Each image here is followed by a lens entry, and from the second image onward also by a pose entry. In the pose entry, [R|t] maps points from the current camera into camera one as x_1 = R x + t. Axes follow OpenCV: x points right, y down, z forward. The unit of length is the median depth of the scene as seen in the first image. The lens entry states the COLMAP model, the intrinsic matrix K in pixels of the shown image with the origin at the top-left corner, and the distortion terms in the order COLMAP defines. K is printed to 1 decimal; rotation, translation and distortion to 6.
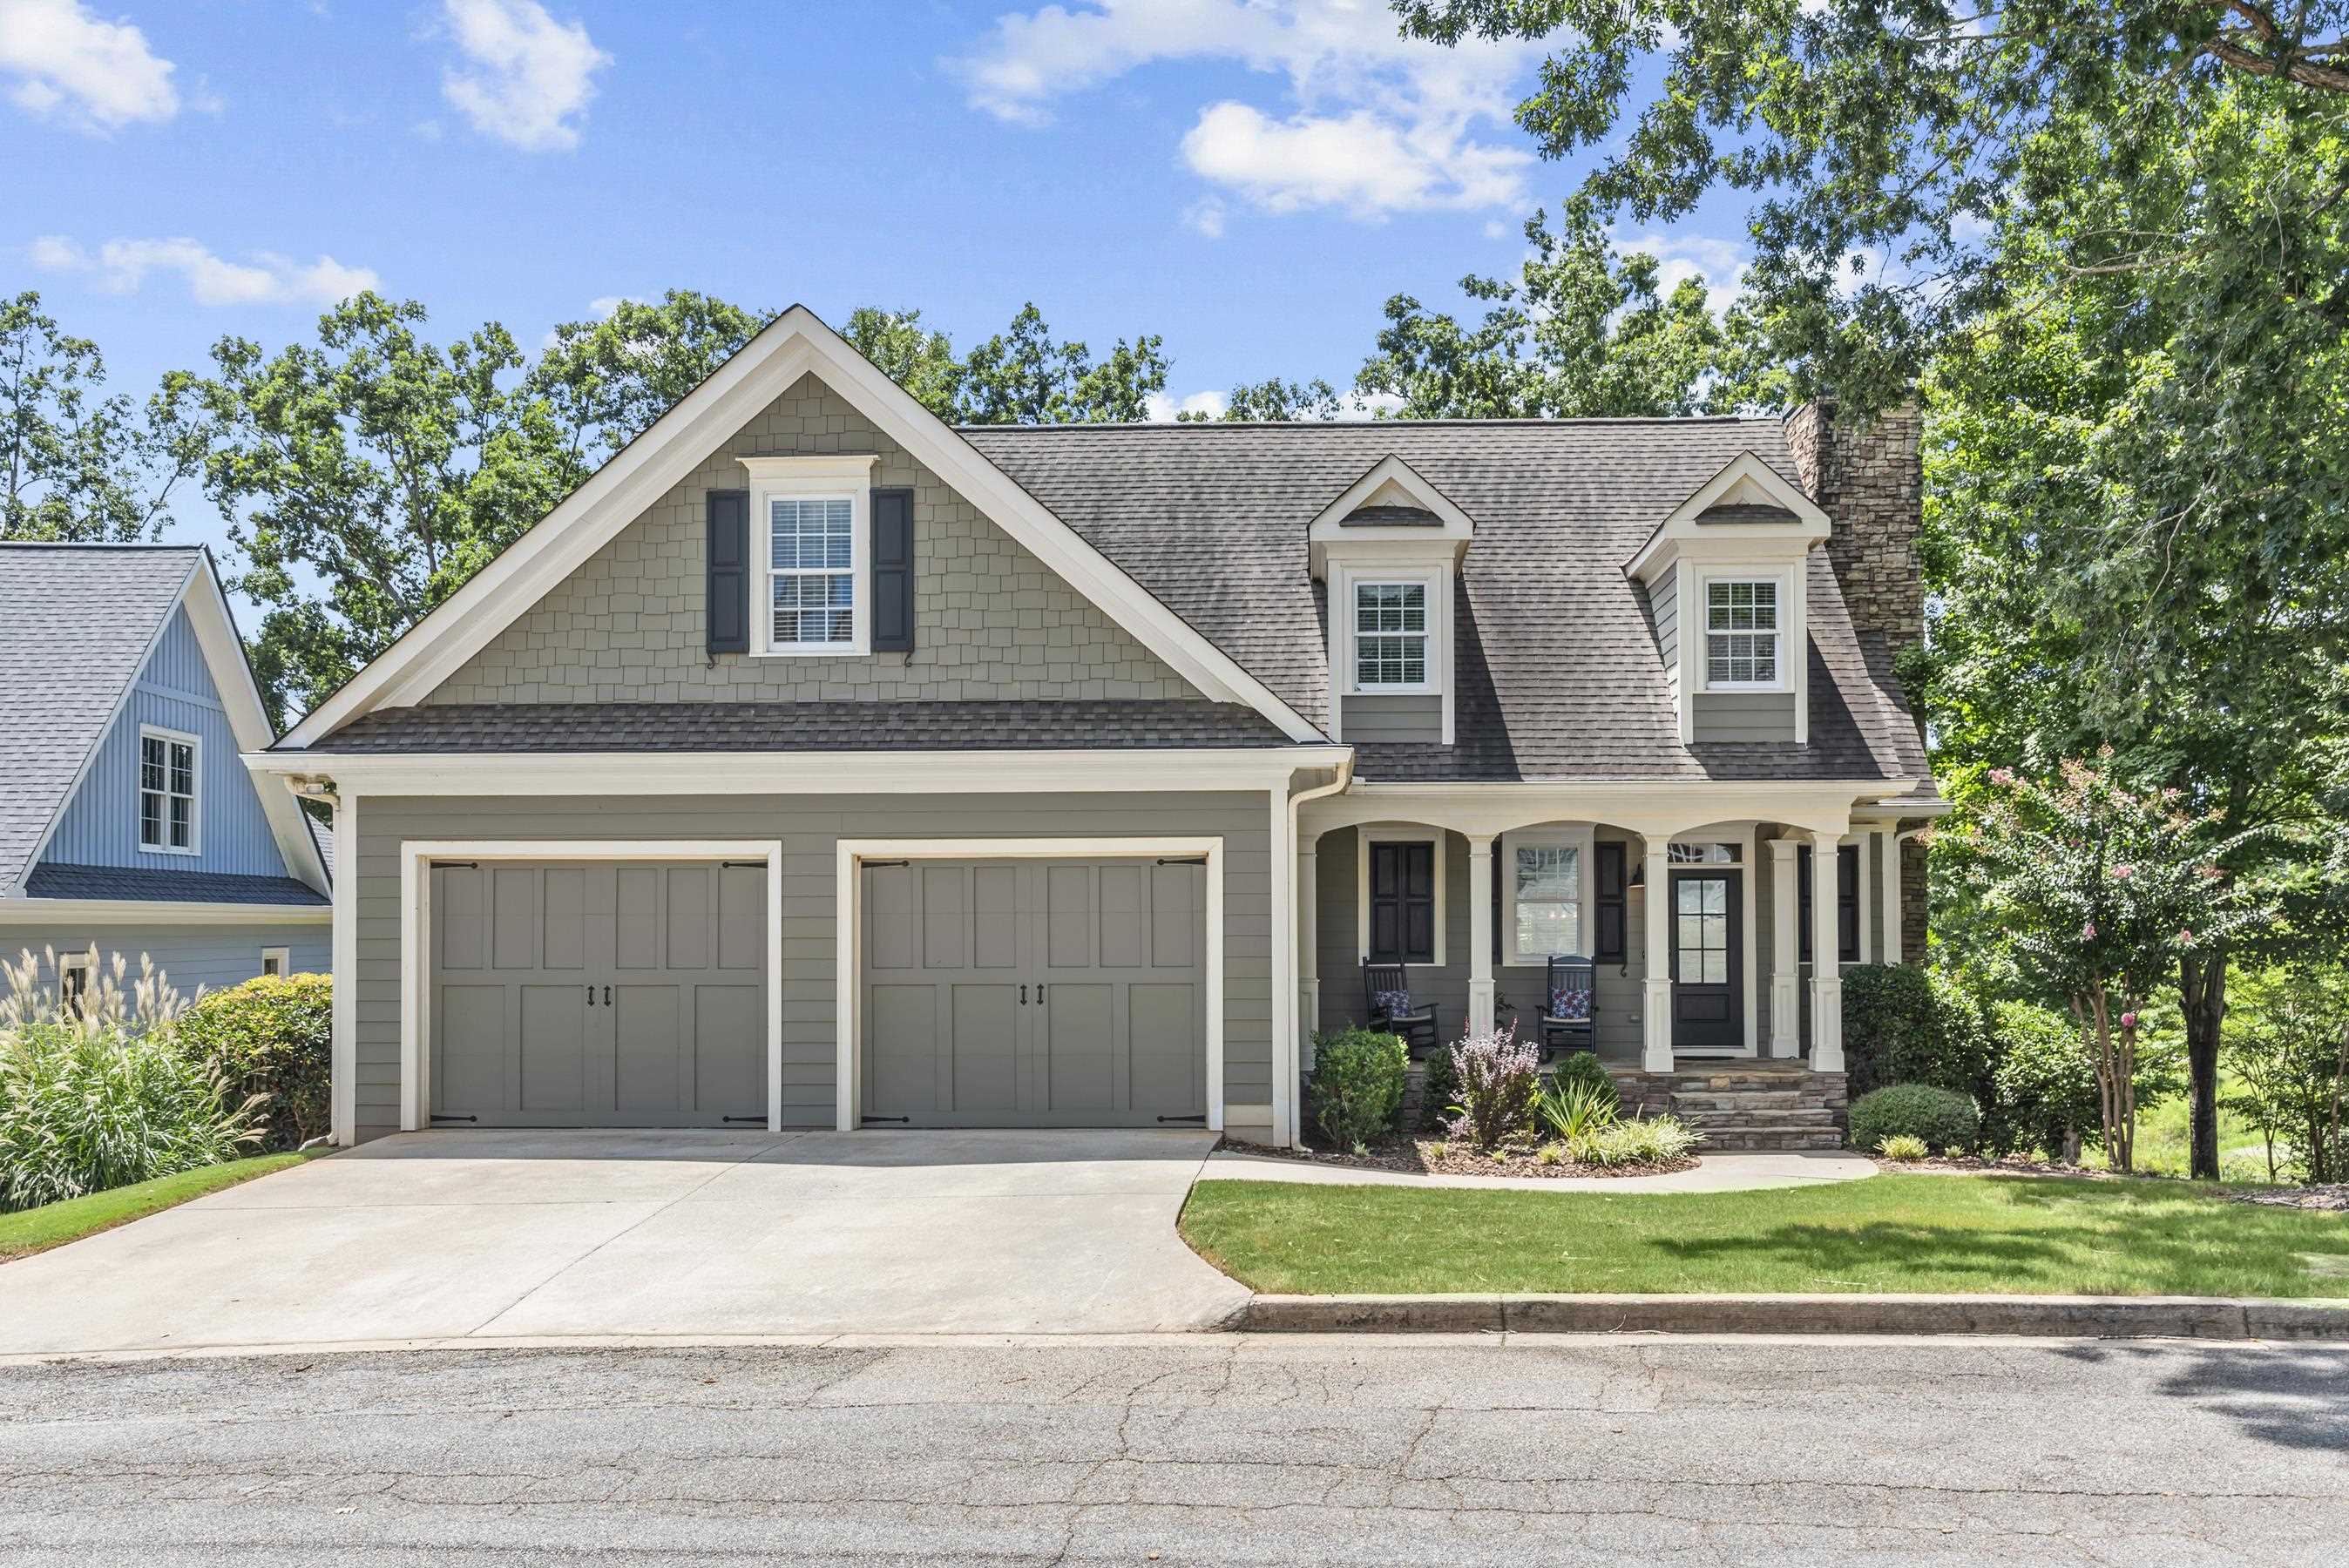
lens RADIAL K [[1824.7, 0, 1230.4], [0, 1824.7, 892.2], [0, 0, 1]] dist [0.001665, -0.371858]
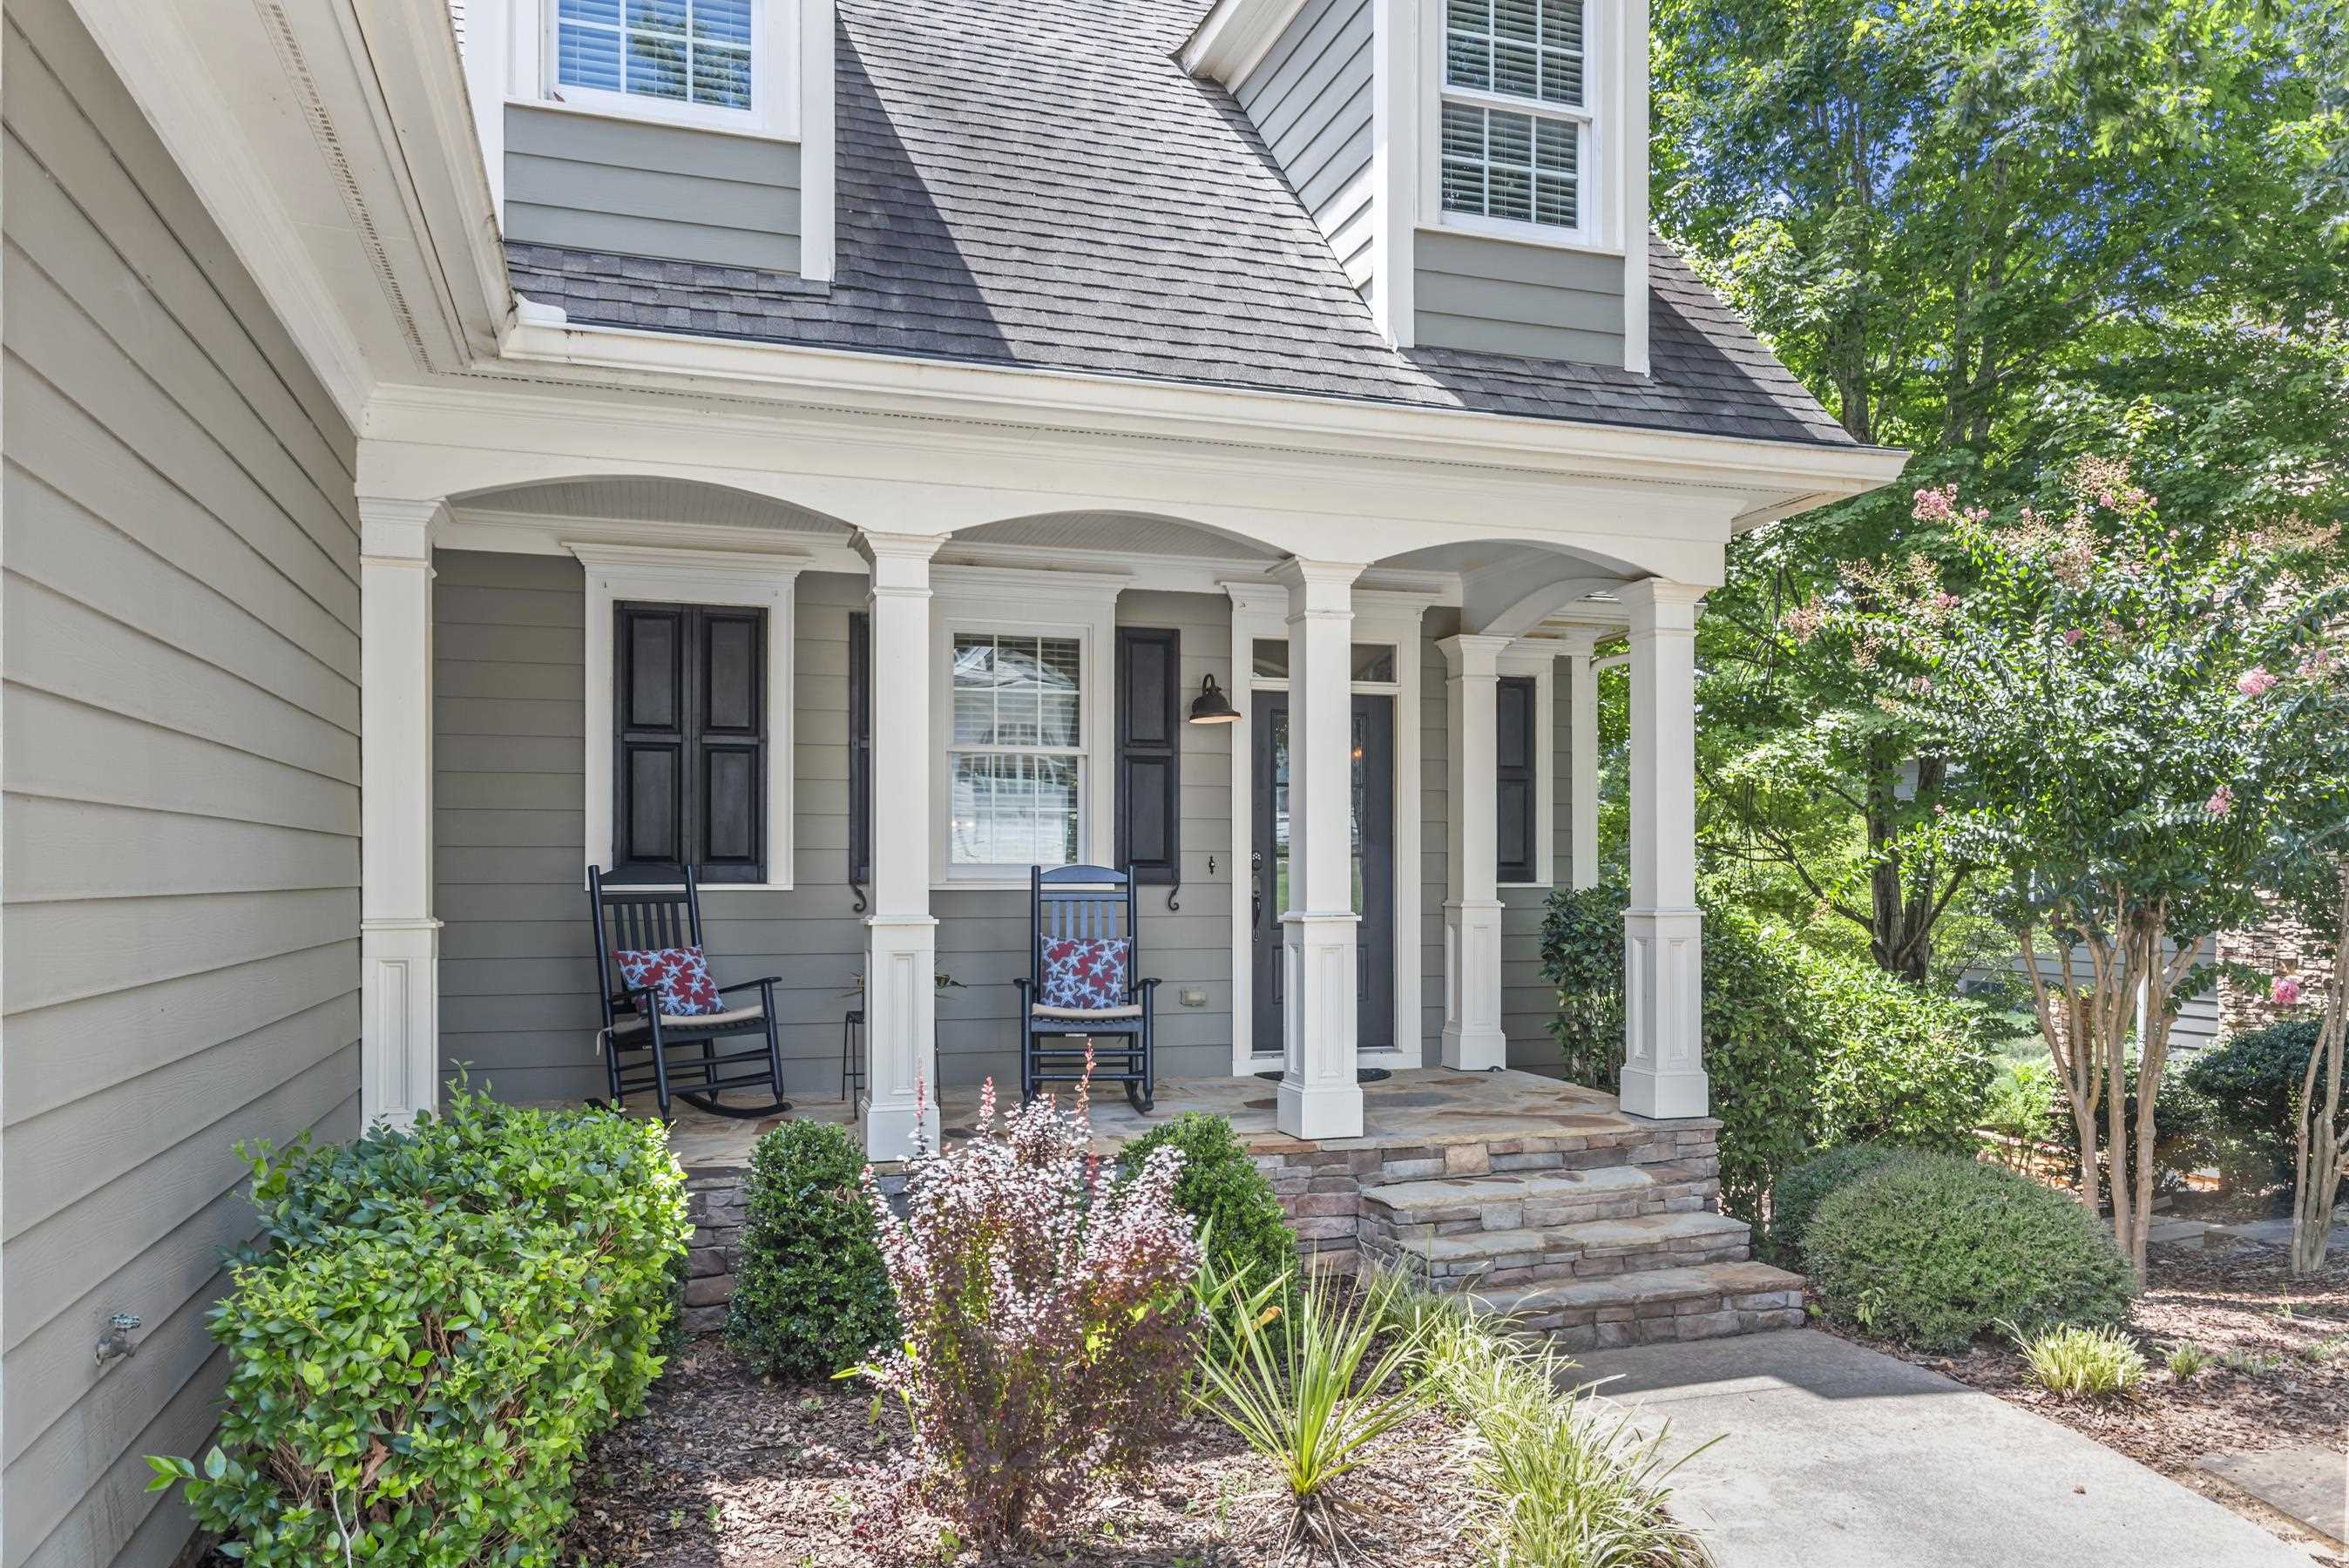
lens RADIAL K [[1623.0, 0, 1187.0], [0, 1623.0, 866.5], [0, 0, 1]] dist [-0.002776, 0.000001]
pose [[0.929325, 0.002029, 0.369257, 0.068782], [-0.007448, 0.999884, 0.013251, 0.032446], [-0.369187, -0.015064, 0.929233, 0.672861]]
